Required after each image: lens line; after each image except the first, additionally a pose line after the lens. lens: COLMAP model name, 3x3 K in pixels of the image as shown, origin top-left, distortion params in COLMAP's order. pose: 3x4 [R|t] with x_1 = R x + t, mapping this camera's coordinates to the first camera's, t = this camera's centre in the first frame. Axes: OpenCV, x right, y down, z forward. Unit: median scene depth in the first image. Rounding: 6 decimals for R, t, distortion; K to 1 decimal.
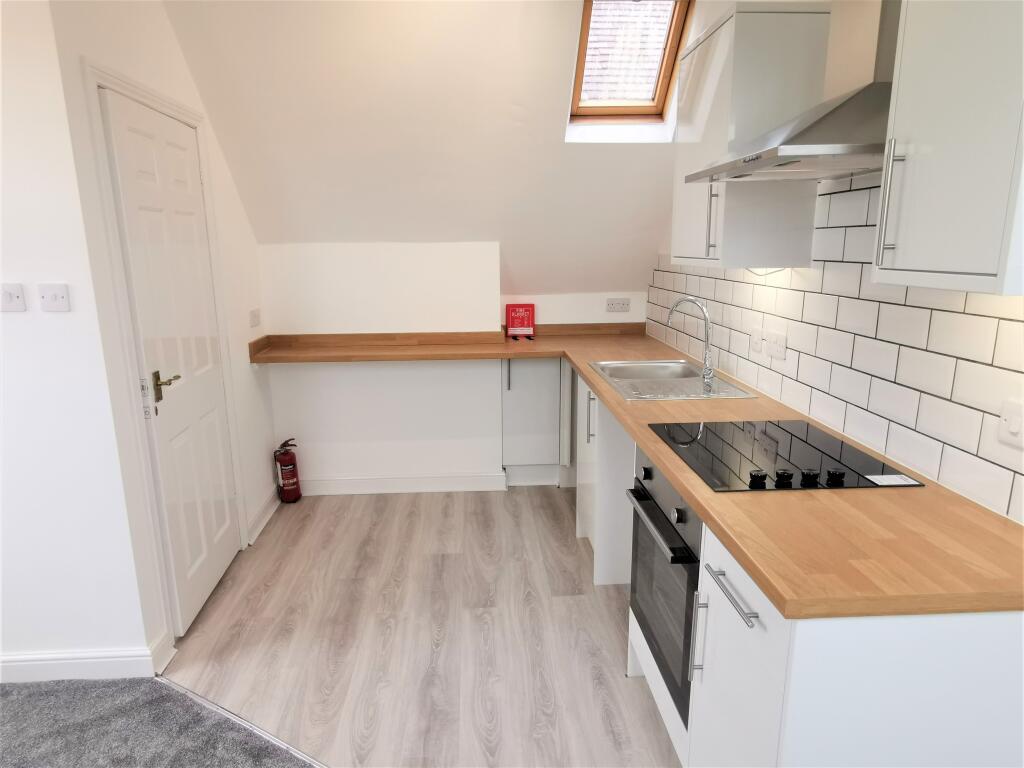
lens RADIAL K [[639.8, 0, 512.0], [0, 639.8, 384.0], [0, 0, 1]] dist [-0.000038, -0.000518]
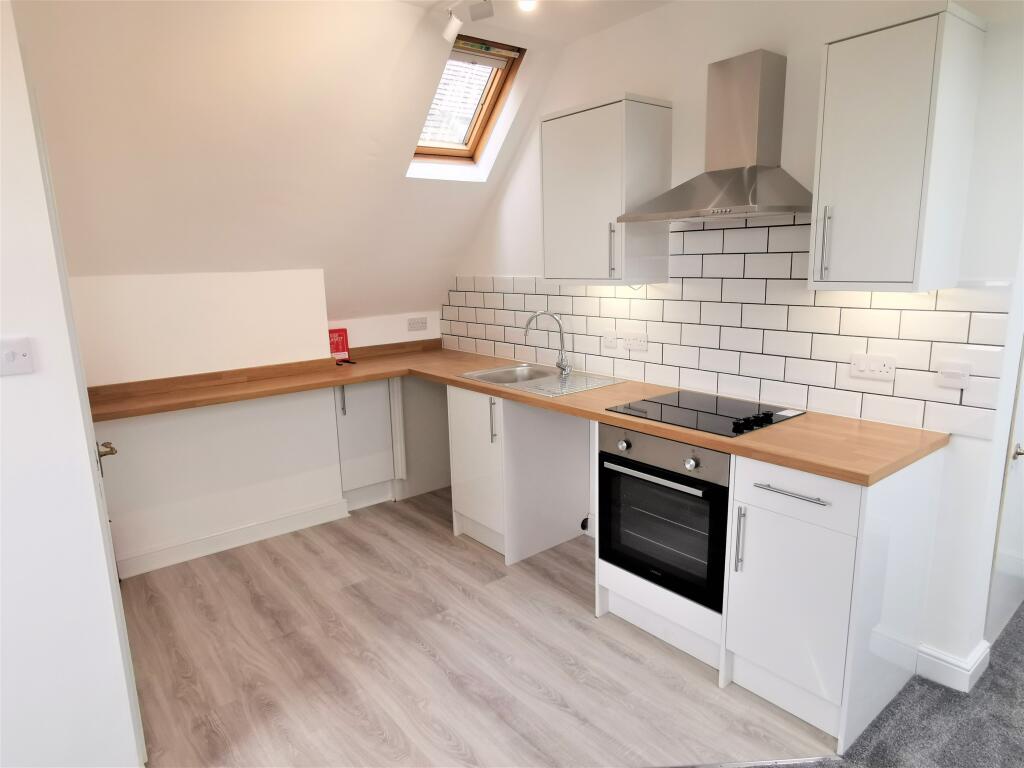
lens RADIAL K [[627.6, 0, 512.0], [0, 627.6, 384.0], [0, 0, 1]] dist [-0.005973, 0.000792]
pose [[0.819255, -0.123997, 0.559863, -0.442170], [0.140070, 0.990038, 0.014304, -0.021429], [-0.556059, 0.066701, 0.828462, 0.046275]]
